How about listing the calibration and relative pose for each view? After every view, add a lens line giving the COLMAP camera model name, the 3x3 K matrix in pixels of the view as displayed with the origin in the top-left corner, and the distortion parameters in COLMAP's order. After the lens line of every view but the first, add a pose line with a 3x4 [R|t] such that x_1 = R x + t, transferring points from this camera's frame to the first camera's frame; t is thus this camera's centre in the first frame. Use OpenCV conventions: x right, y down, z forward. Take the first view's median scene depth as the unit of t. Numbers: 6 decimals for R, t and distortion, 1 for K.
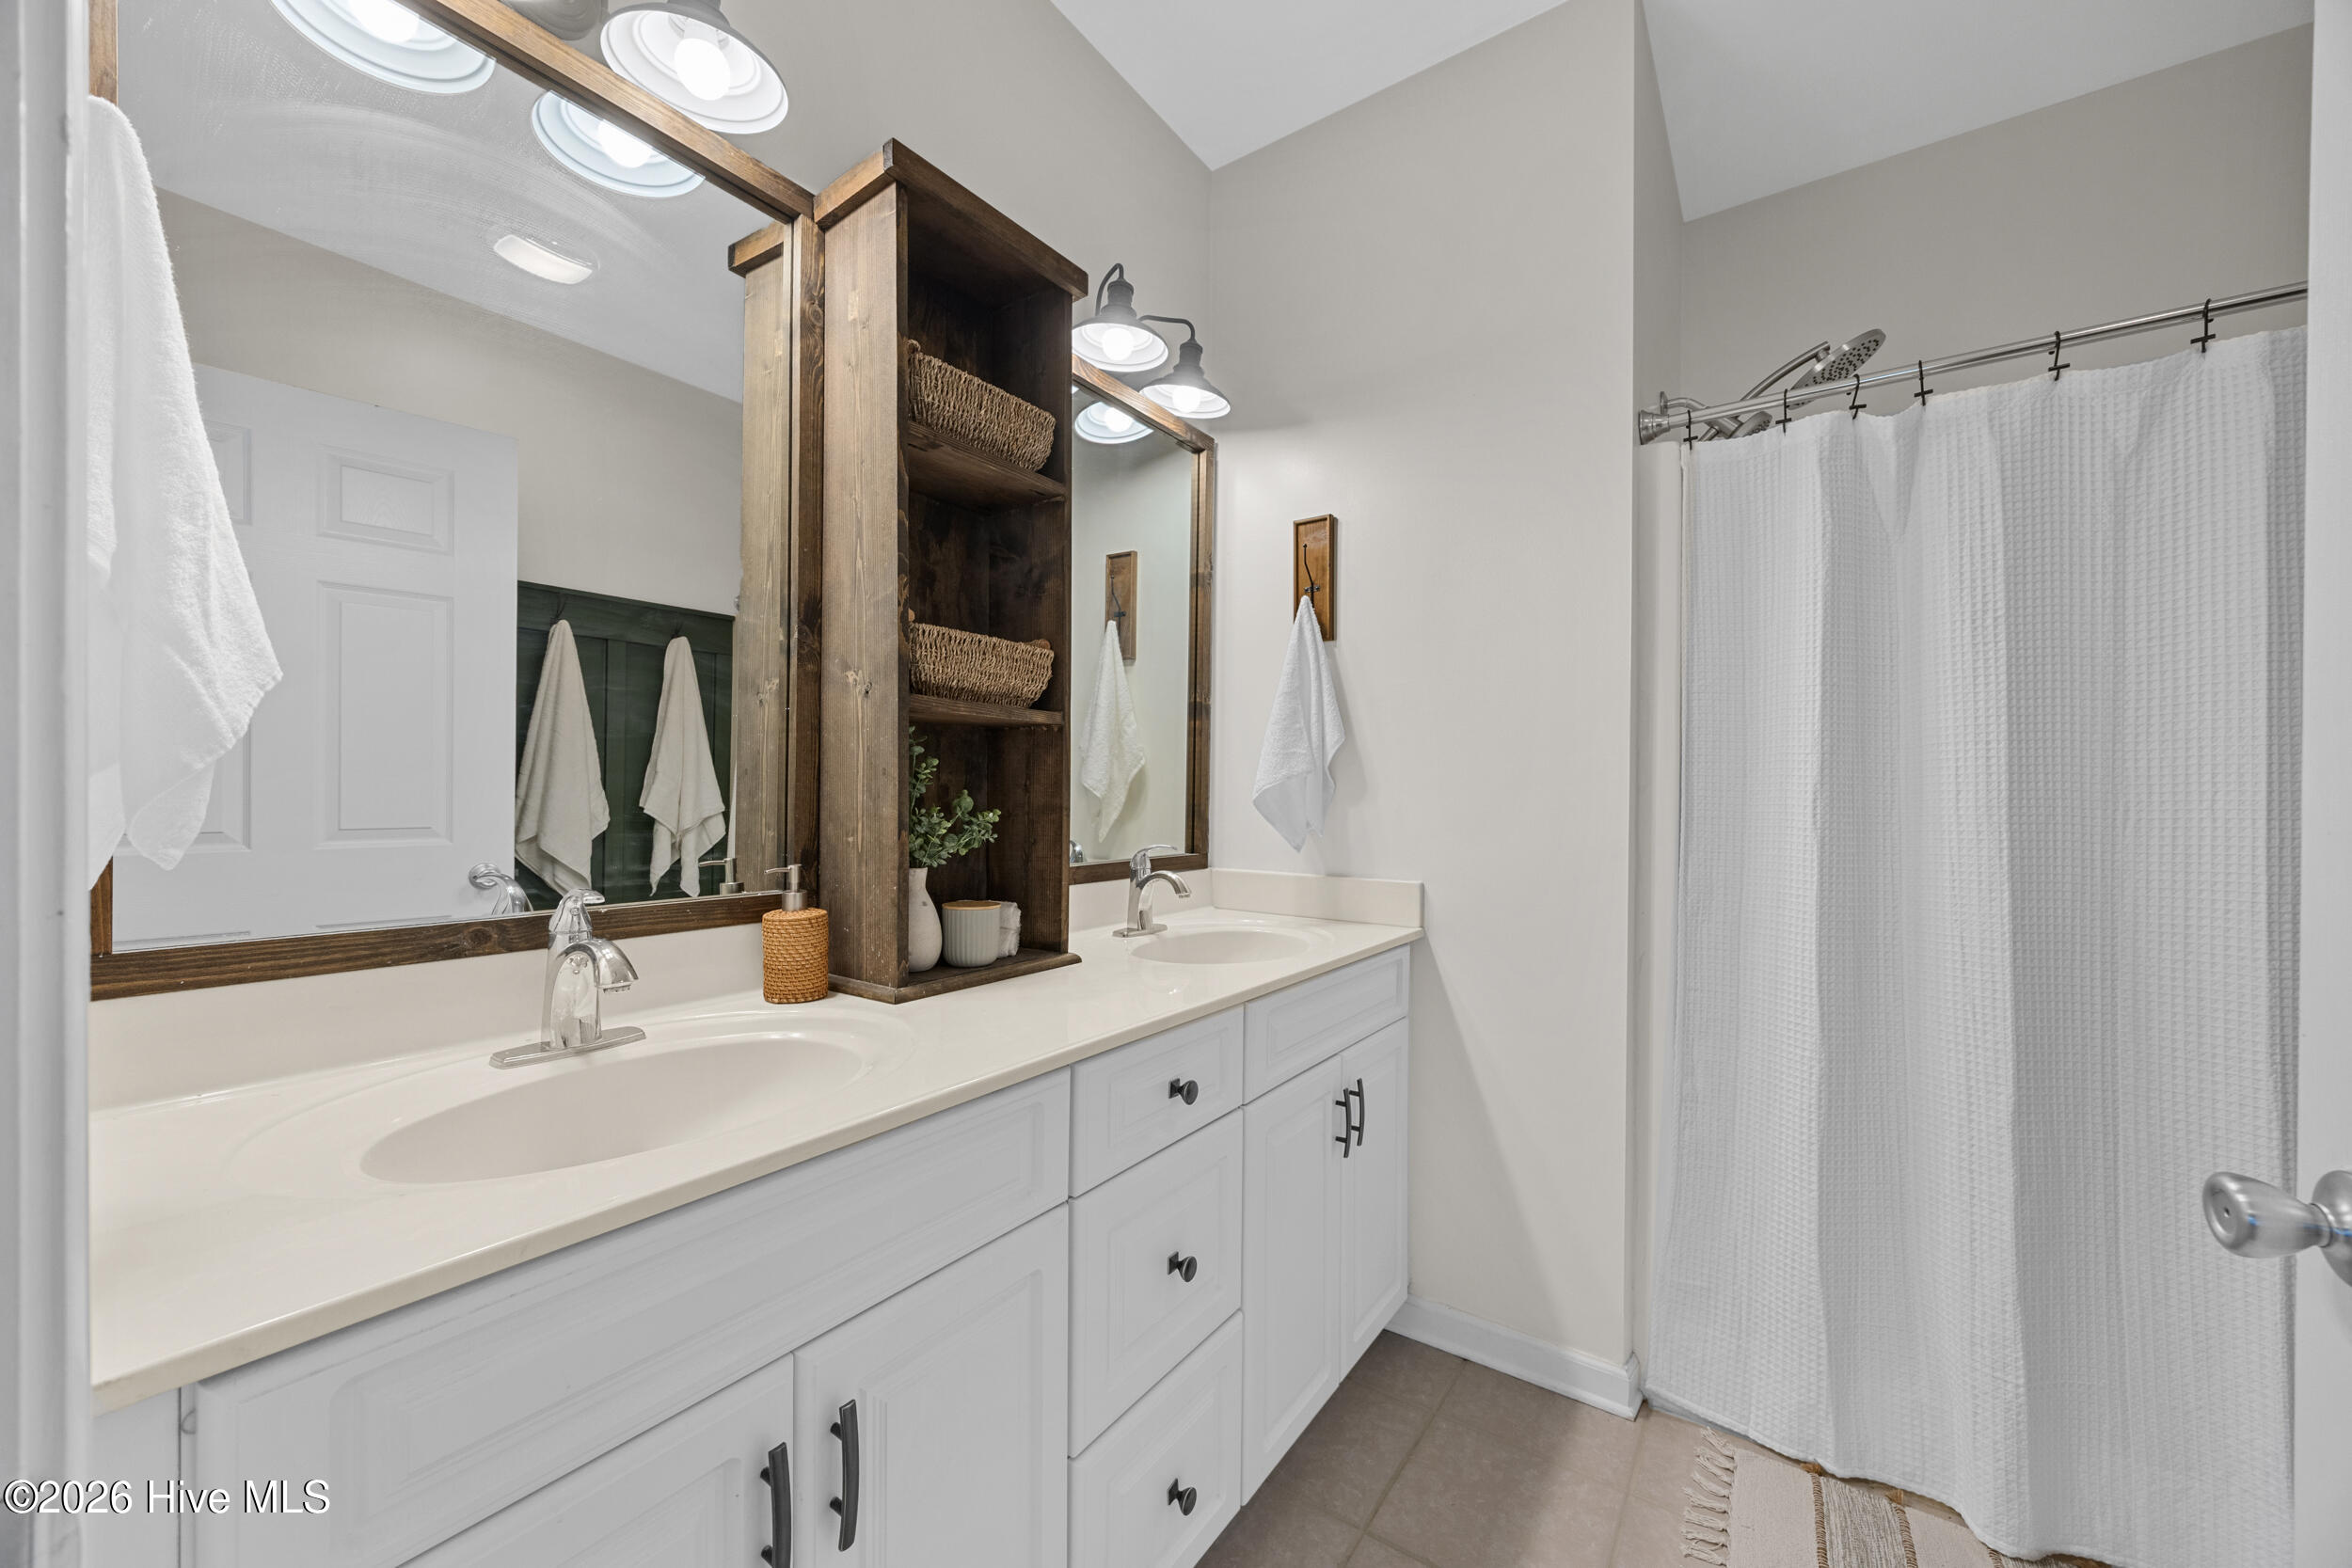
lens RADIAL K [[888.9, 0, 1165.1], [0, 888.9, 794.3], [0, 0, 1]] dist [-0.003593, 0.000041]
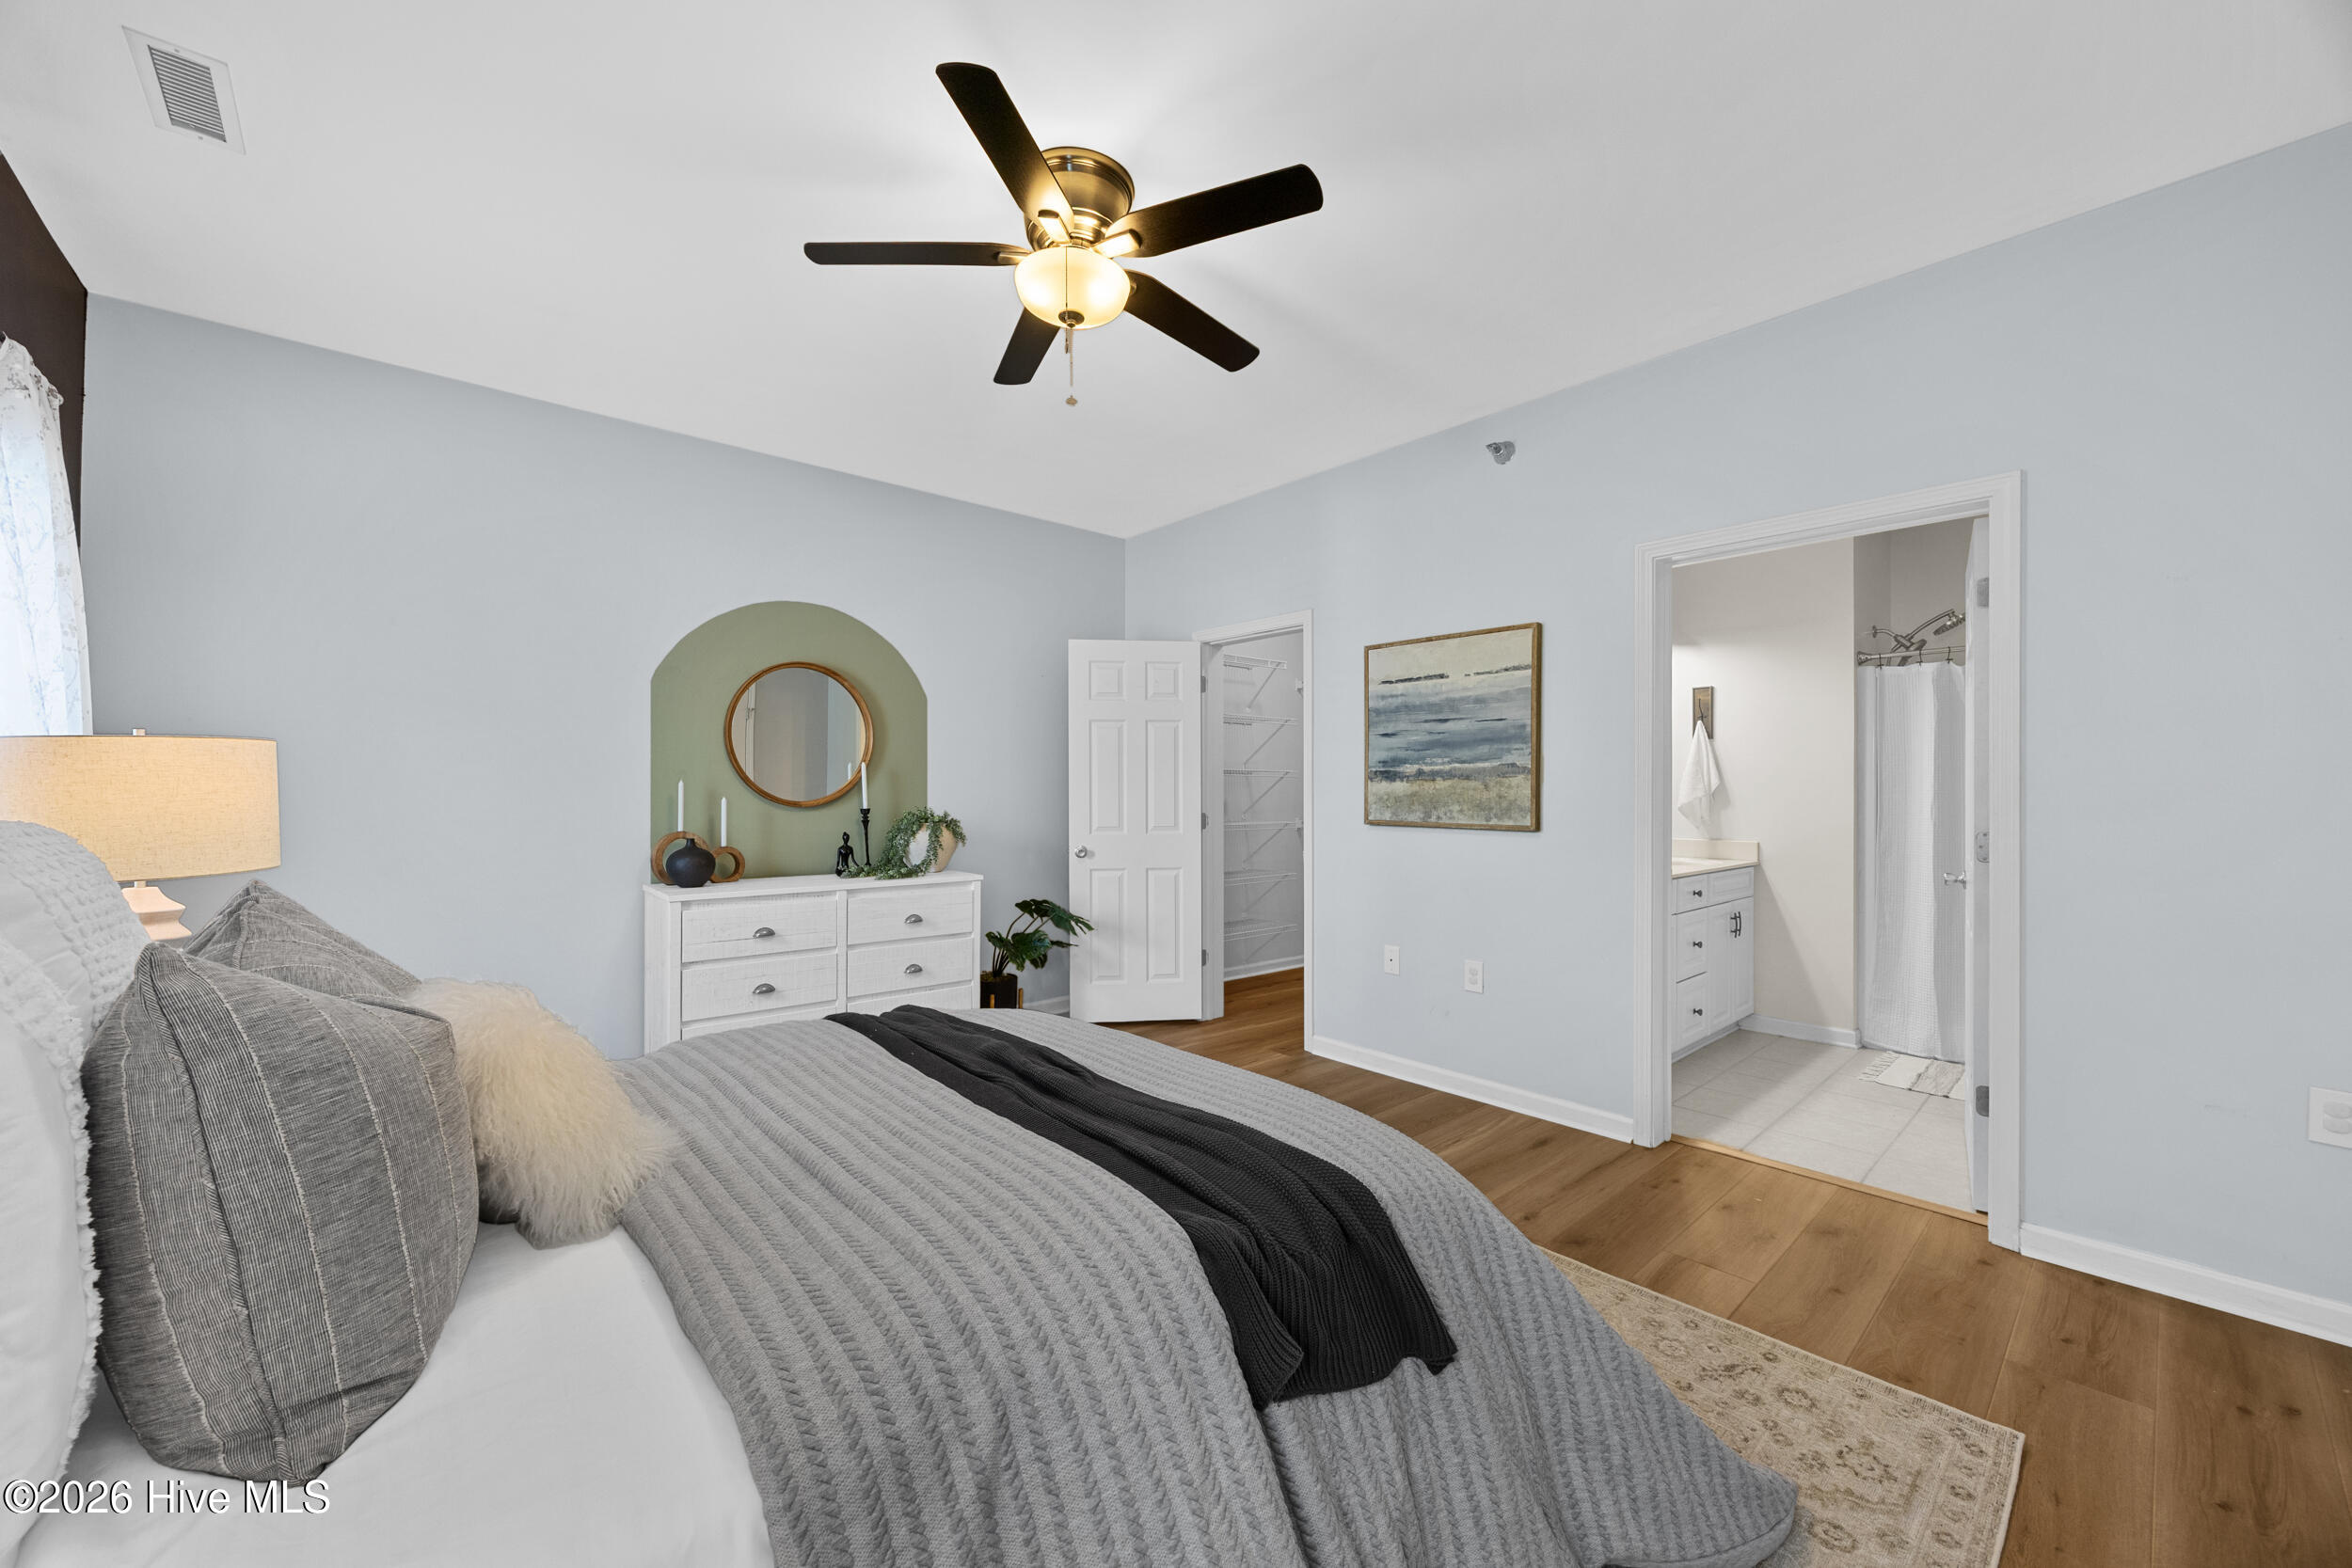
lens RADIAL K [[888.9, 0, 1165.1], [0, 888.9, 794.3], [0, 0, 1]] dist [-0.003593, 0.000041]
pose [[0.975337, -0.005996, -0.220641, -0.822002], [0.005714, 0.999982, -0.001916, -0.037193], [0.220648, 0.000608, 0.975353, -1.872195]]
